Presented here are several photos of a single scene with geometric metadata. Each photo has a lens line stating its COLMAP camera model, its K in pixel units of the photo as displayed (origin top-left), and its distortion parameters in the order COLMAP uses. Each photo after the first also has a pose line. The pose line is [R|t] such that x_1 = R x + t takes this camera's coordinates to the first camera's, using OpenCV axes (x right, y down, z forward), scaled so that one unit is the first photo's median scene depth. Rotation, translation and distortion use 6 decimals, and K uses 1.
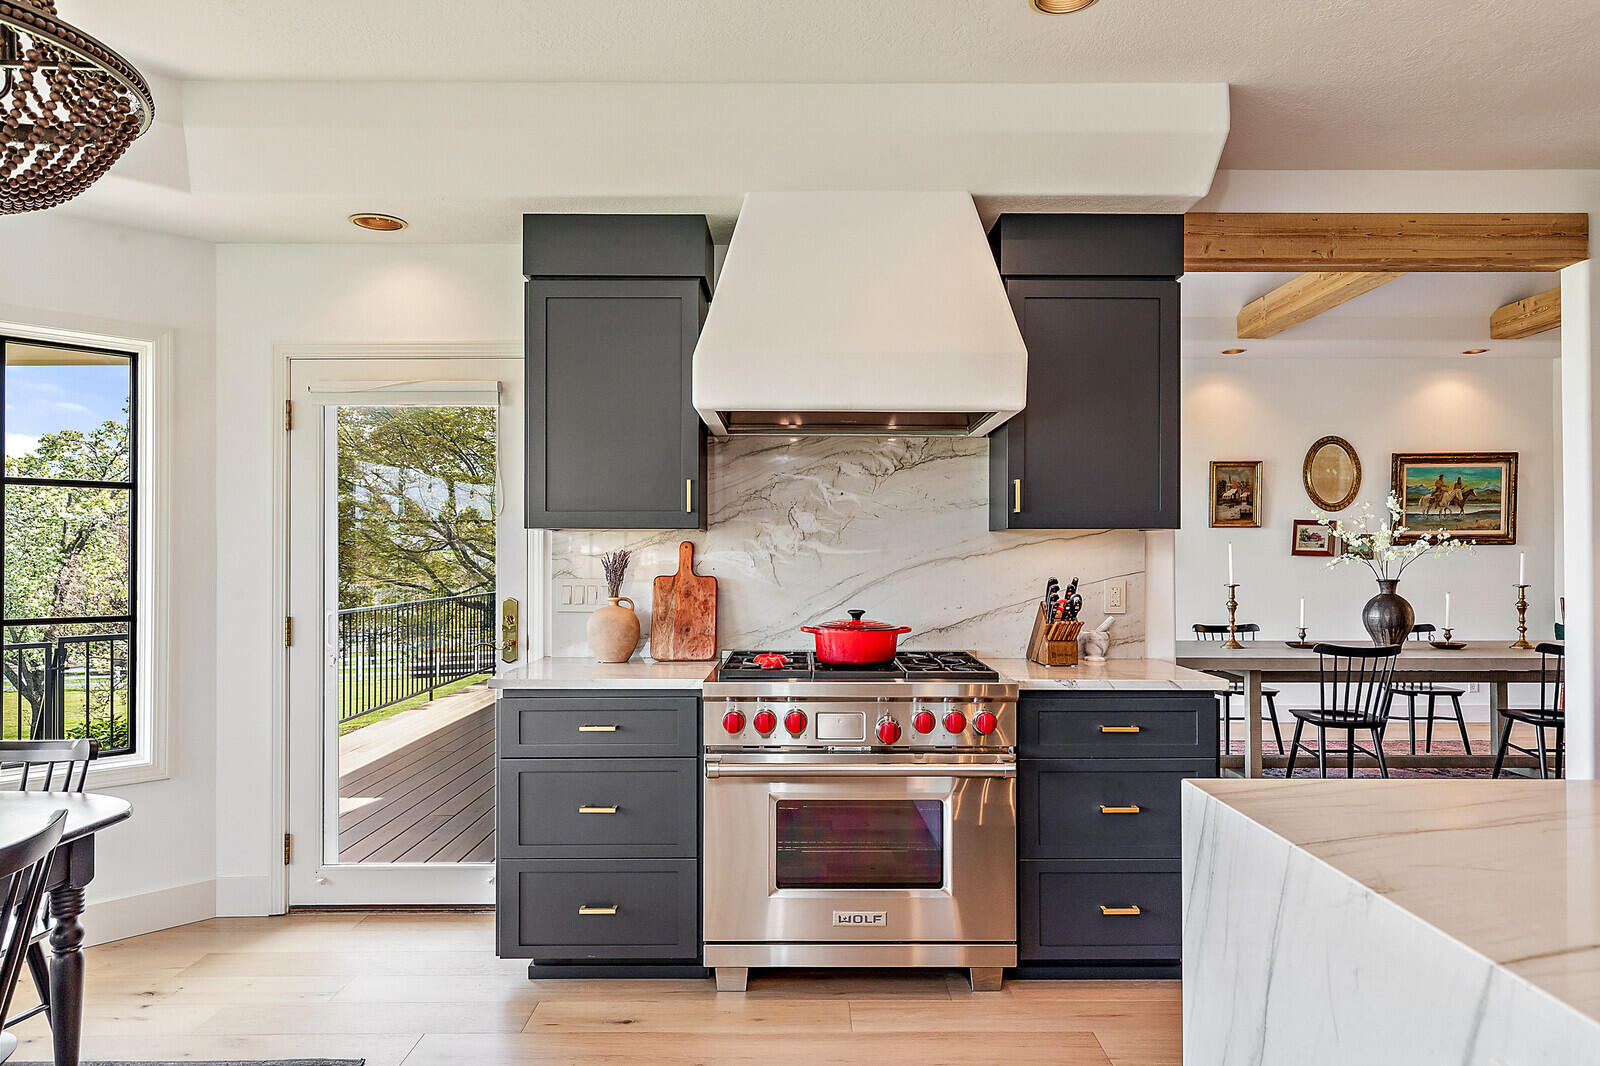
lens RADIAL K [[980.2, 0, 800.8], [0, 980.2, 545.9], [0, 0, 1]] dist [-0.001405, -0.000650]
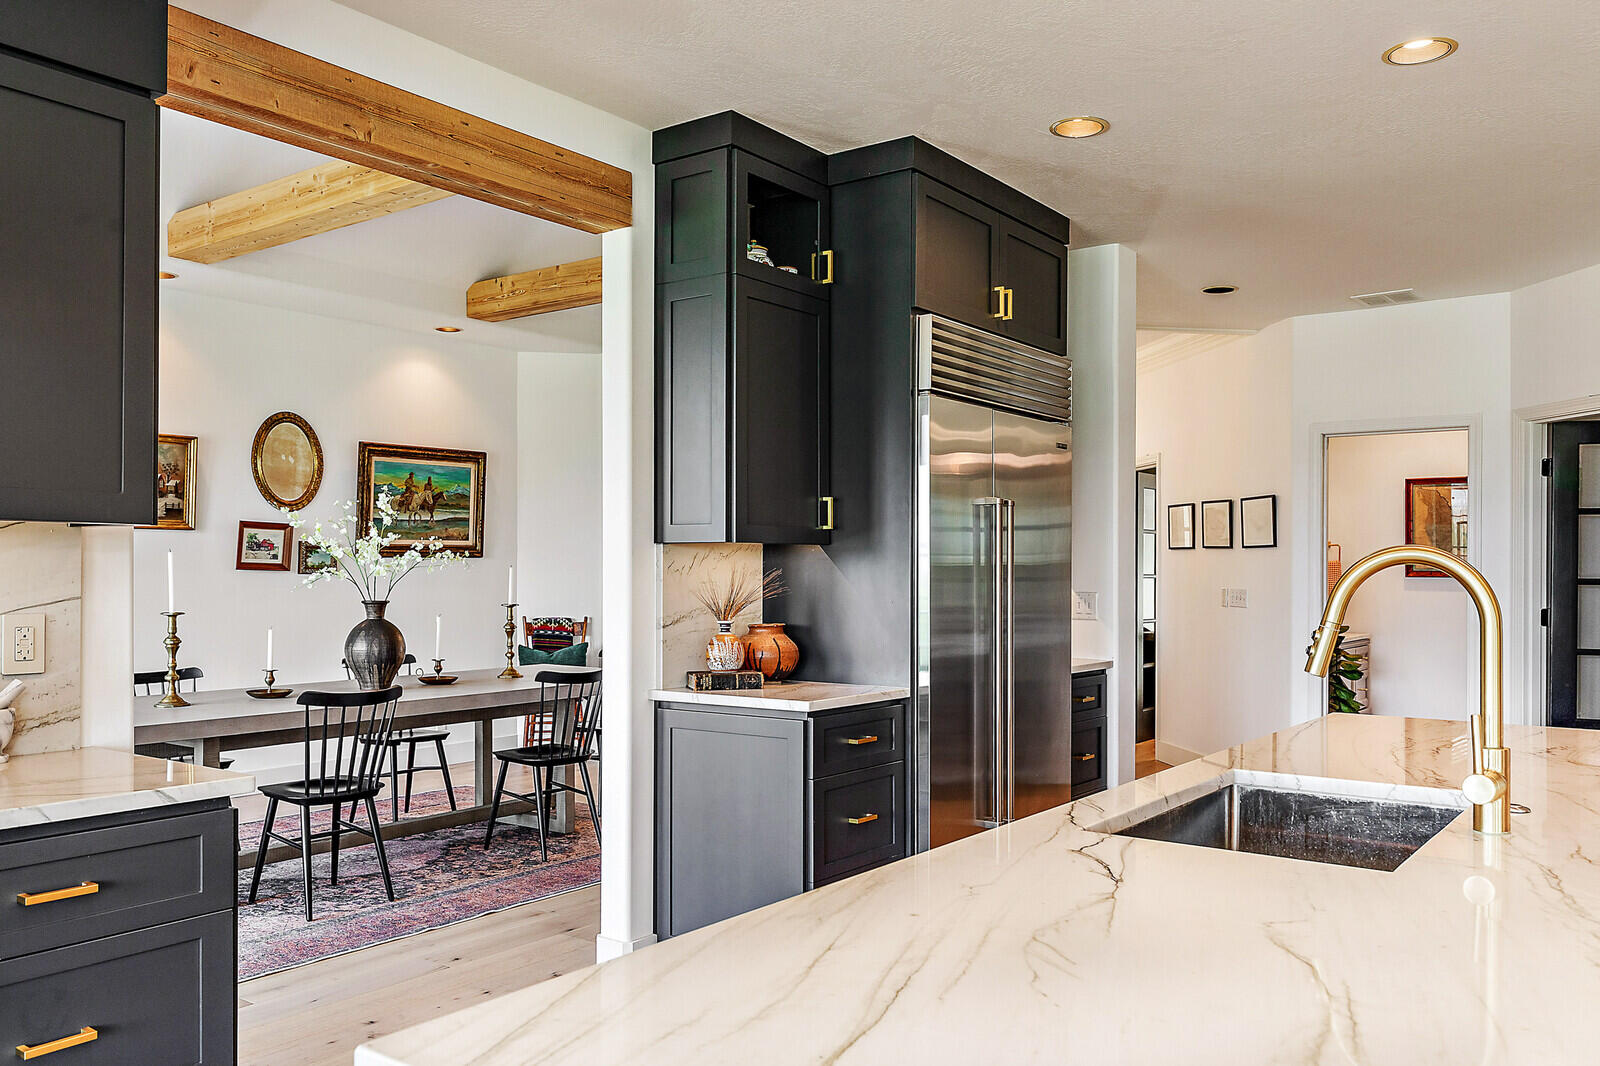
lens RADIAL K [[1246.9, 0, 801.9], [0, 1246.9, 571.6], [0, 0, 1]] dist [0.005513, 0.004023]
pose [[0.601074, 0.000294, 0.799194, 0.011083], [-0.009844, 0.999927, 0.007036, 0.000874], [-0.799133, -0.012097, 0.601033, 0.132559]]
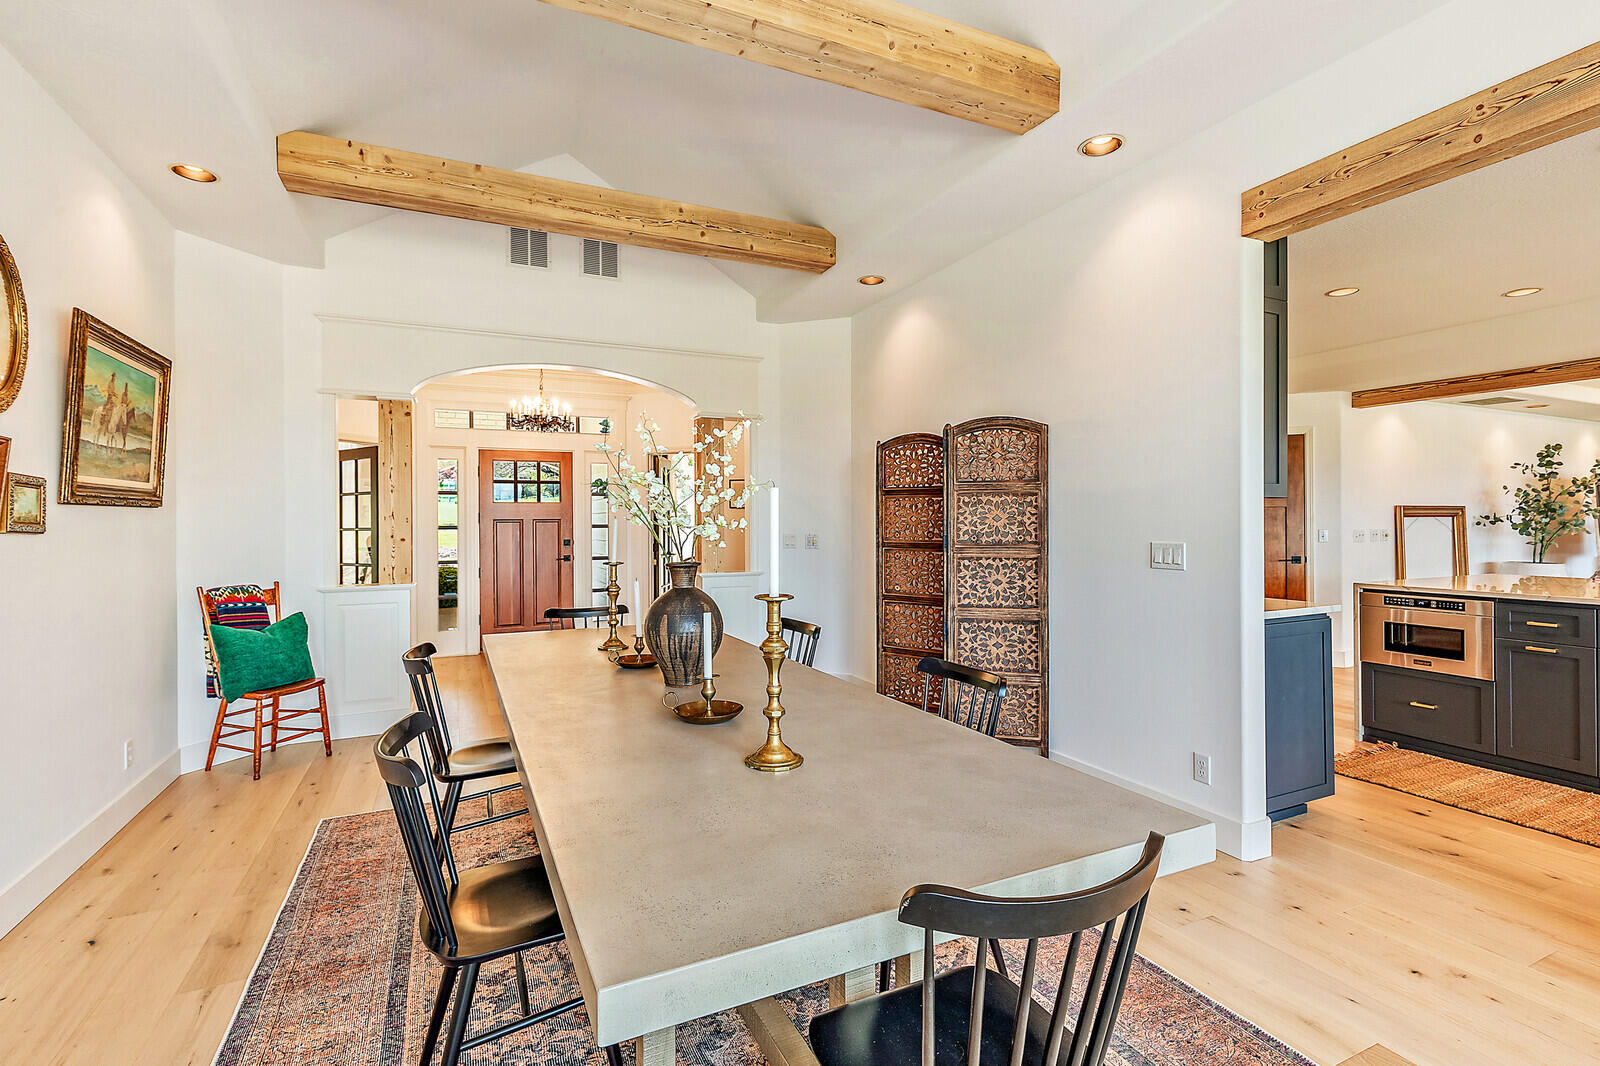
lens RADIAL K [[725.4, 0, 800.0], [0, 725.4, 533.0], [0, 0, 1]] dist [-0.019443, -0.000177]
pose [[-0.422757, -0.002923, 0.906238, 0.193386], [-0.004775, 0.999988, 0.000998, 0.016785], [-0.906231, -0.003905, -0.422766, 1.098914]]
